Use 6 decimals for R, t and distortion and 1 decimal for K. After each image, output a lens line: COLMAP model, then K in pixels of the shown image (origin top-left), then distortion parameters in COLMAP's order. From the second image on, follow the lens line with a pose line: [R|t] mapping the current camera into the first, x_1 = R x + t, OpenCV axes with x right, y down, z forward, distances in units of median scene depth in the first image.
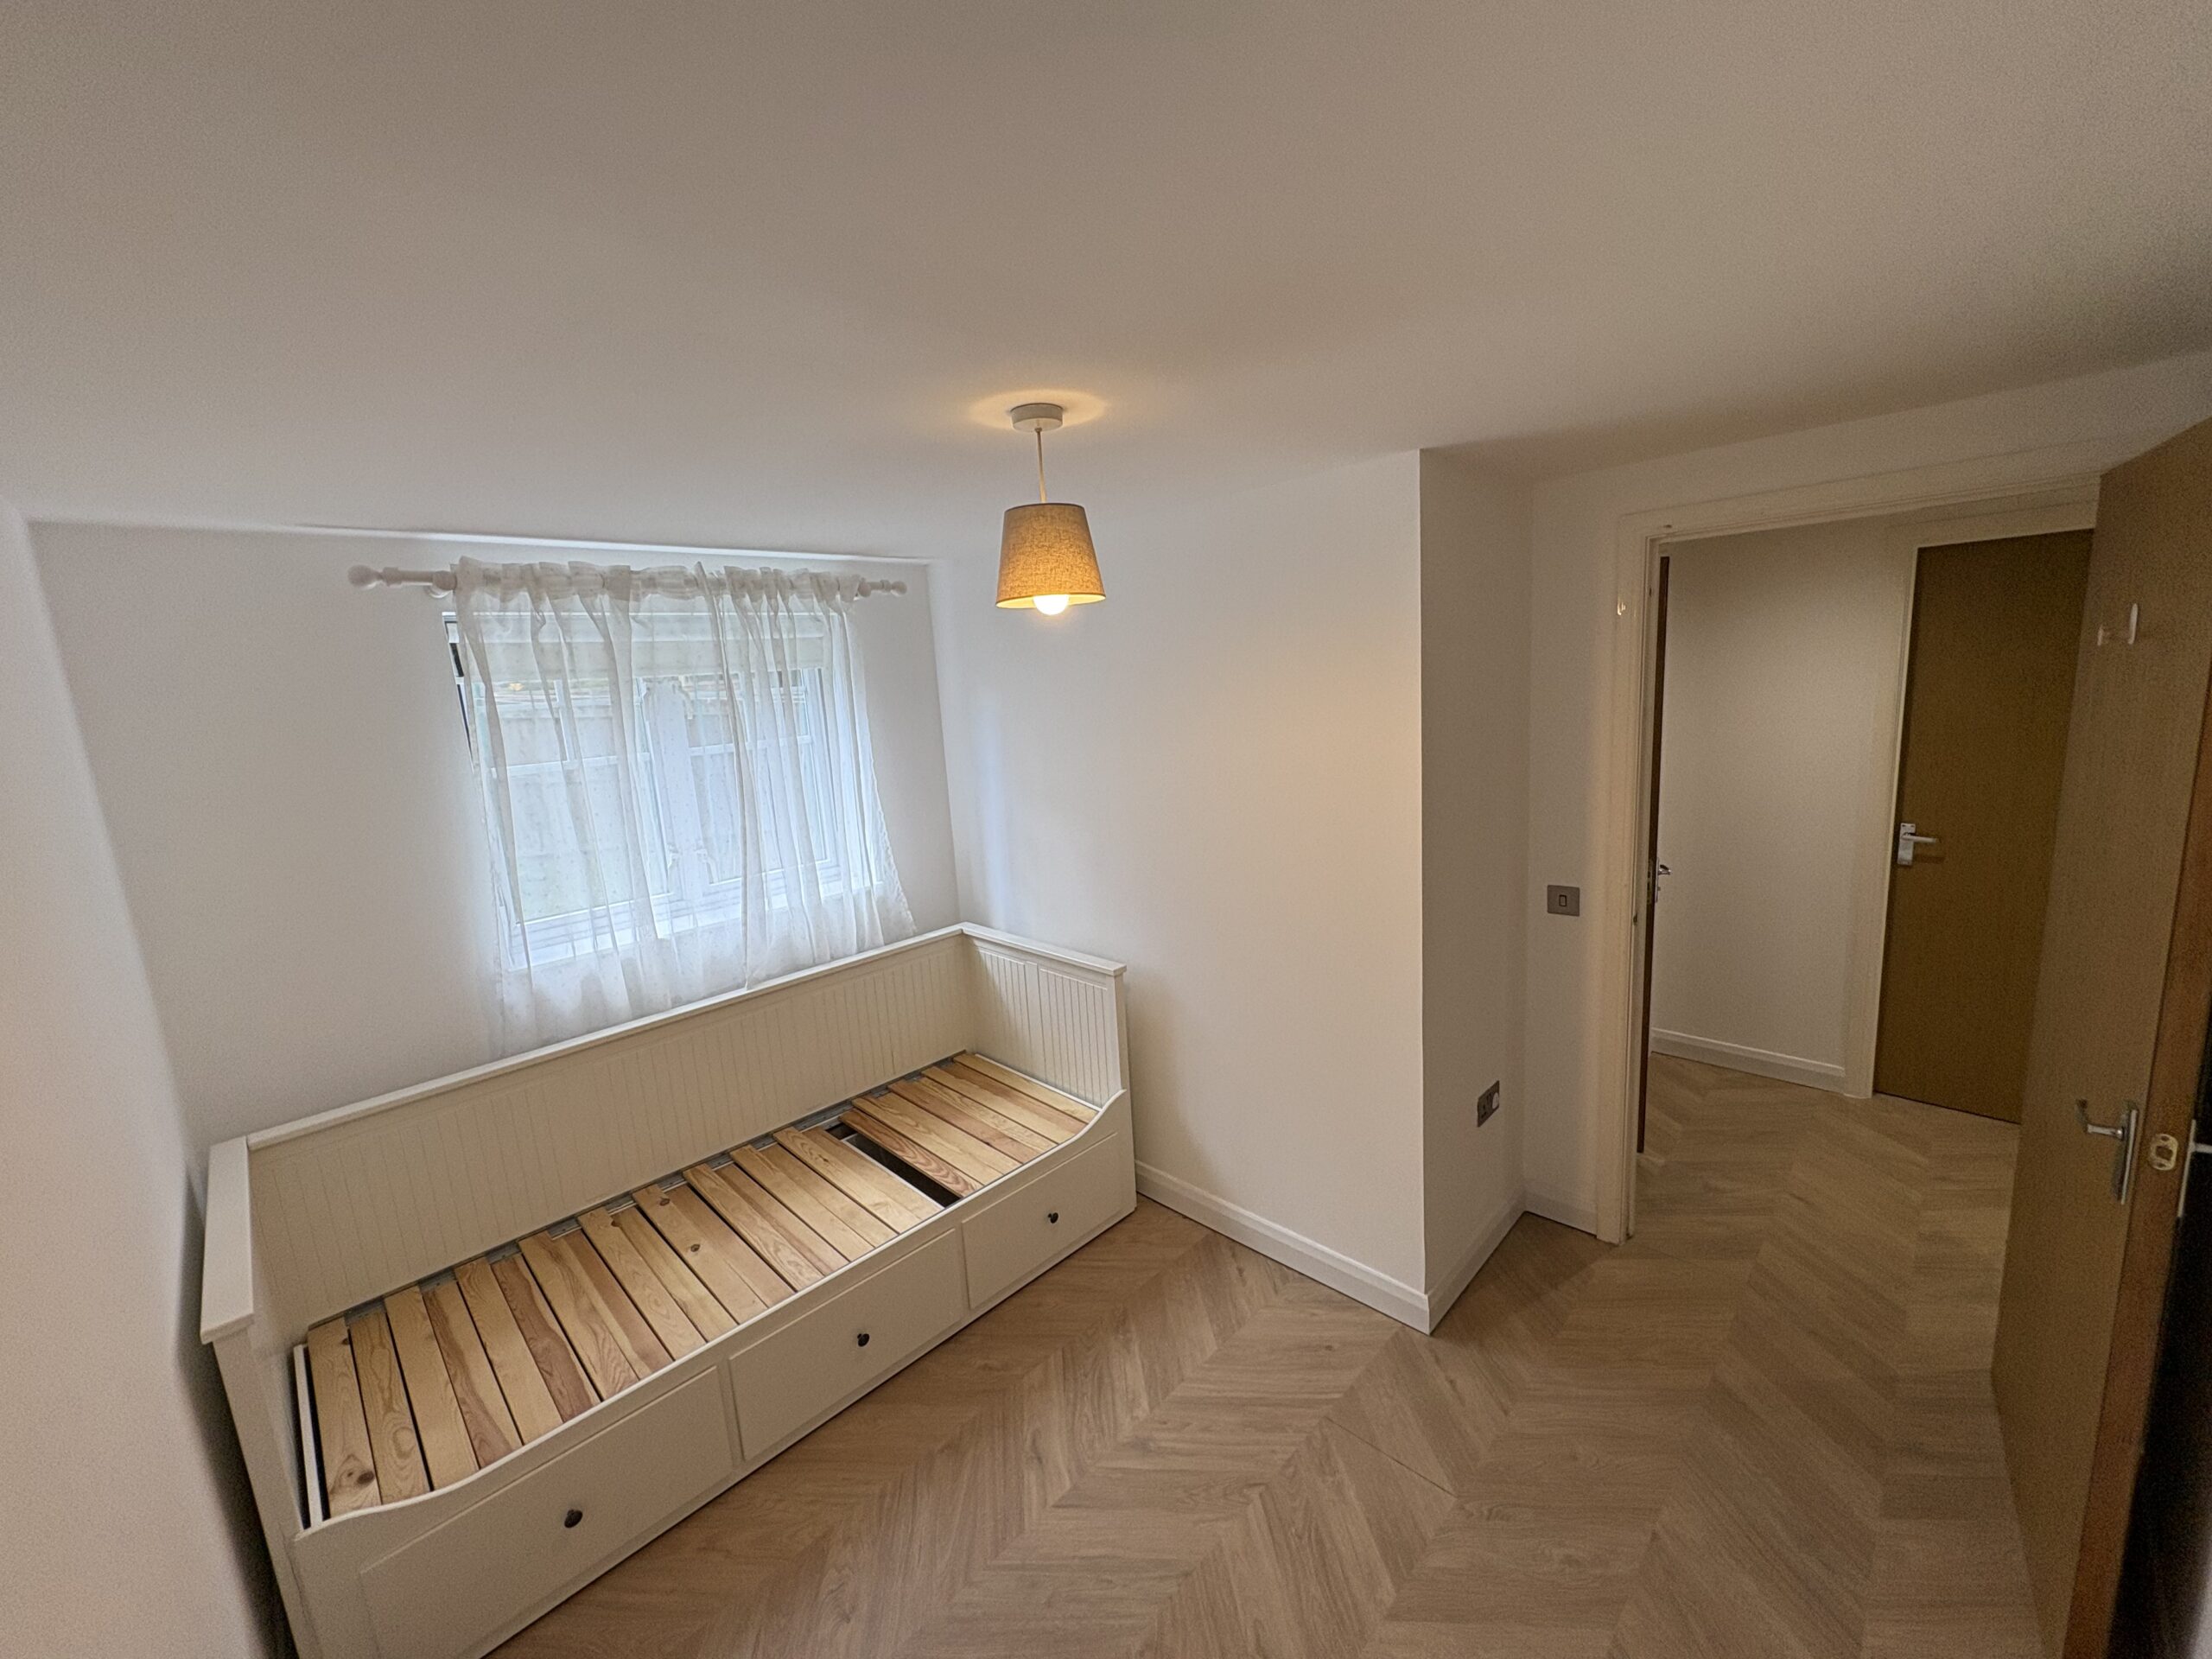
lens RADIAL K [[881.8, 0, 1098.5], [0, 881.8, 827.3], [0, 0, 1]] dist [-0.000505, -0.000074]
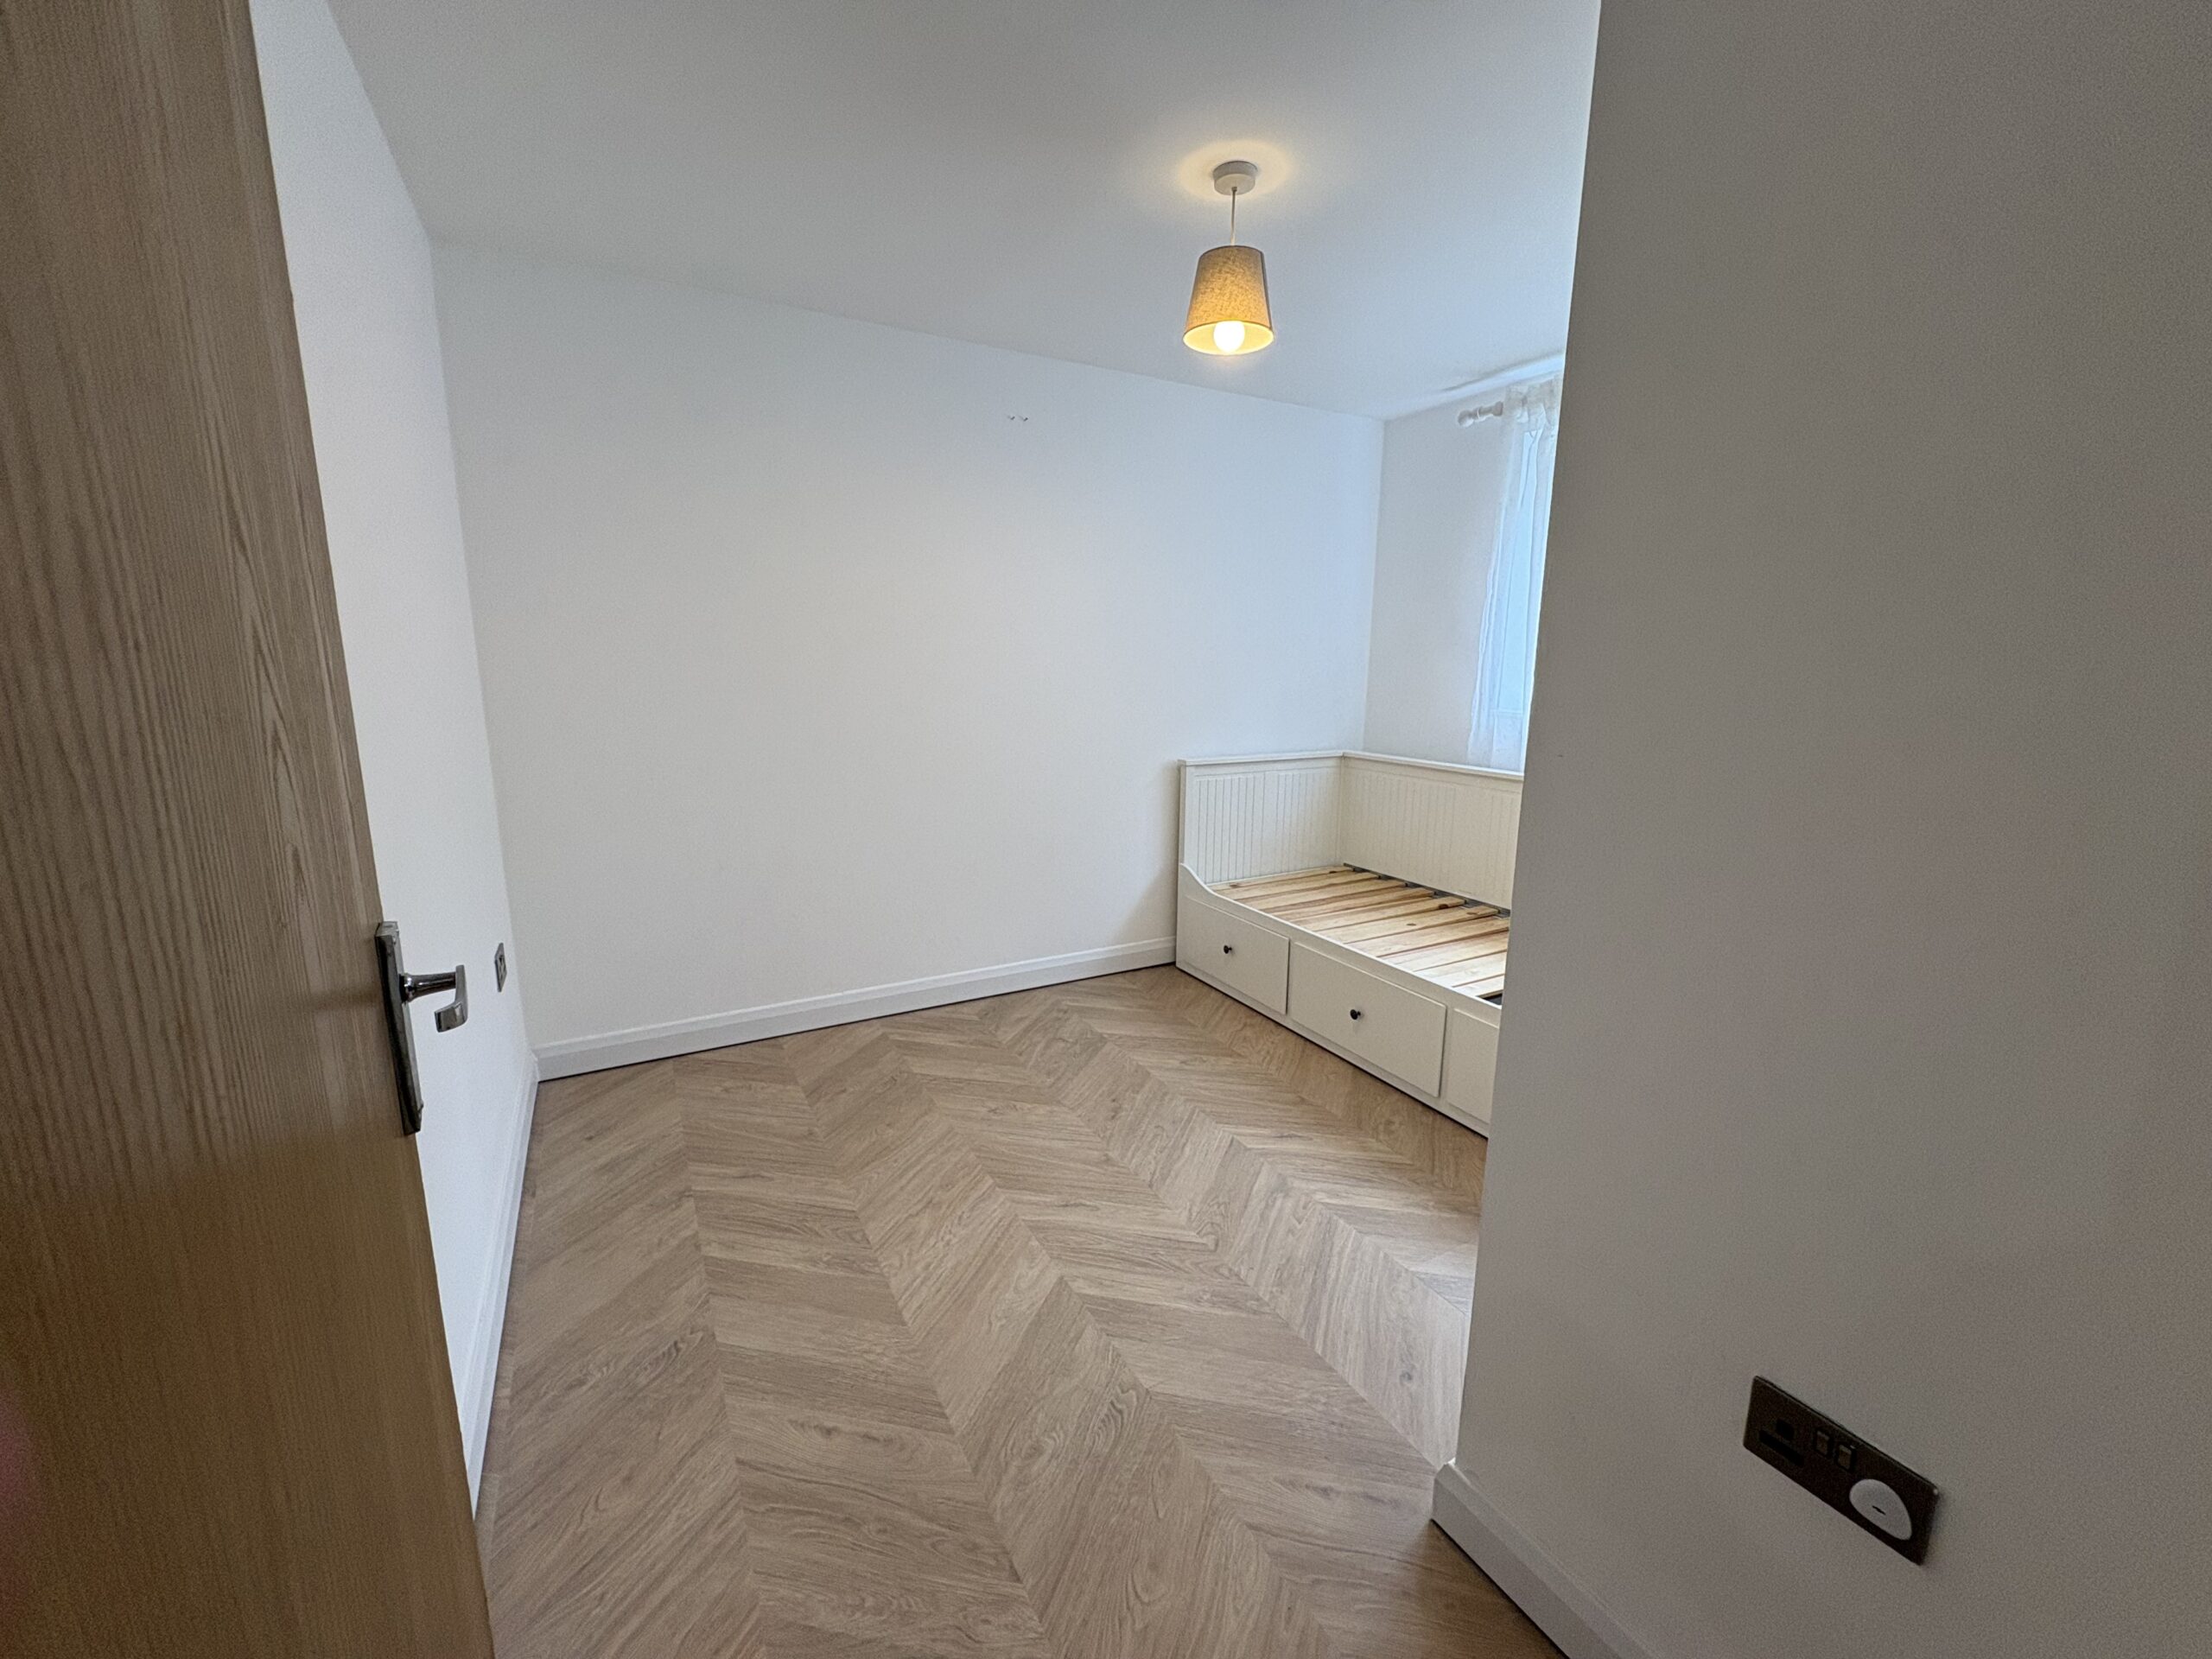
lens RADIAL K [[877.6, 0, 1101.6], [0, 877.6, 826.9], [0, 0, 1]] dist [-0.002098, -0.000059]
pose [[-0.275487, 0.244013, -0.929820, 0.998241], [-0.159537, 0.942229, 0.294538, 0.039627], [0.947974, 0.229482, -0.220642, 0.976467]]
